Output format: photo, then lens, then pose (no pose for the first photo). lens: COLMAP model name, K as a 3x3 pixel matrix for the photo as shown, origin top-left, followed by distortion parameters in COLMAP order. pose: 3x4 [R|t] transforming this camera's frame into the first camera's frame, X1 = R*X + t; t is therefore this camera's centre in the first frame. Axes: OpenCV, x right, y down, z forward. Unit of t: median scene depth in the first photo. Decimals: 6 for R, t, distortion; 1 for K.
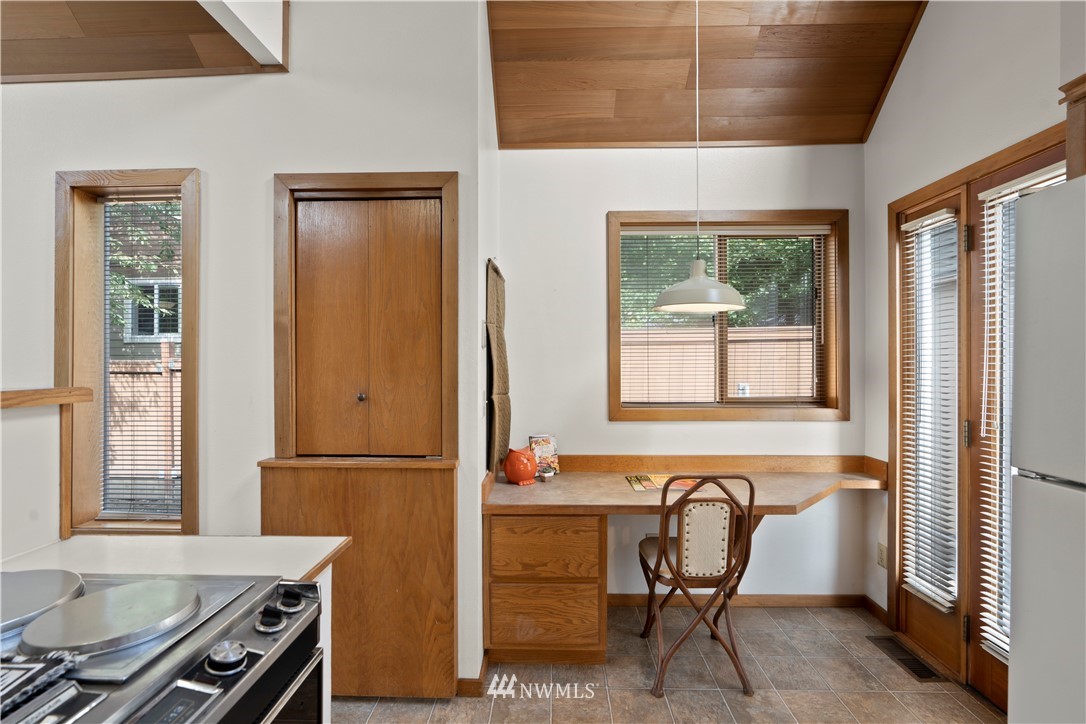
lens RADIAL K [[492.1, 0, 542.2], [0, 492.1, 360.4], [0, 0, 1]] dist [-0.007071, 0.001734]
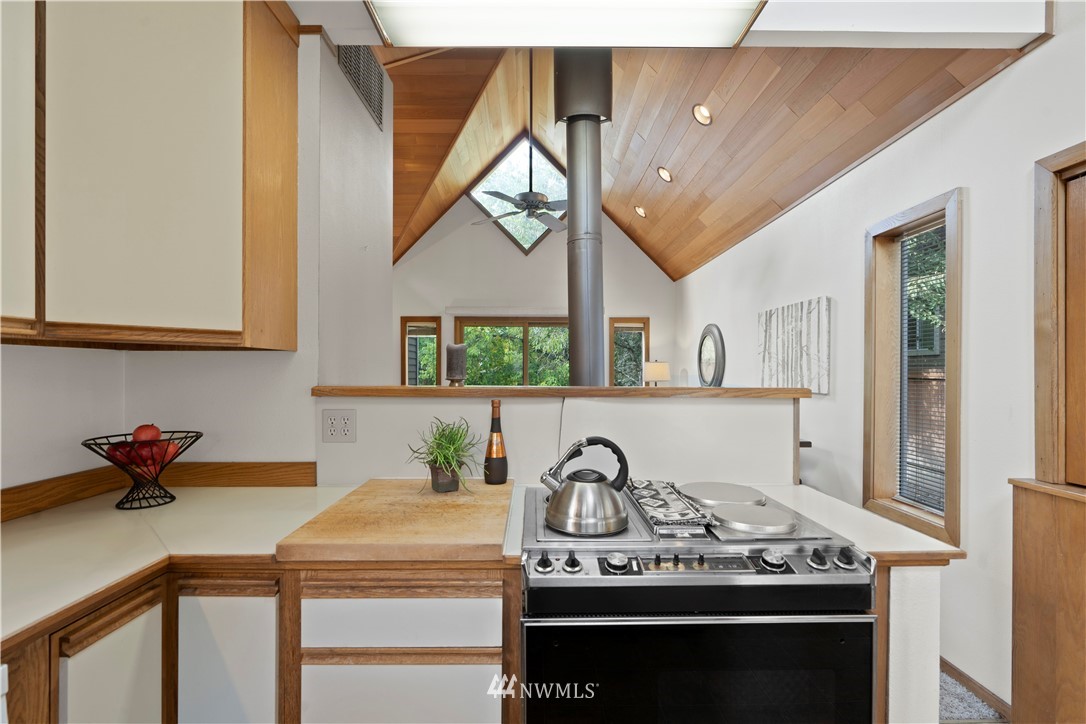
lens RADIAL K [[492.1, 0, 543.1], [0, 492.1, 369.1], [0, 0, 1]] dist [-0.007071, 0.001734]
pose [[0.046113, -0.001022, -0.998936, 0.303672], [0.000365, 0.999999, -0.001006, -0.002114], [0.998936, -0.000318, 0.046113, 0.064457]]
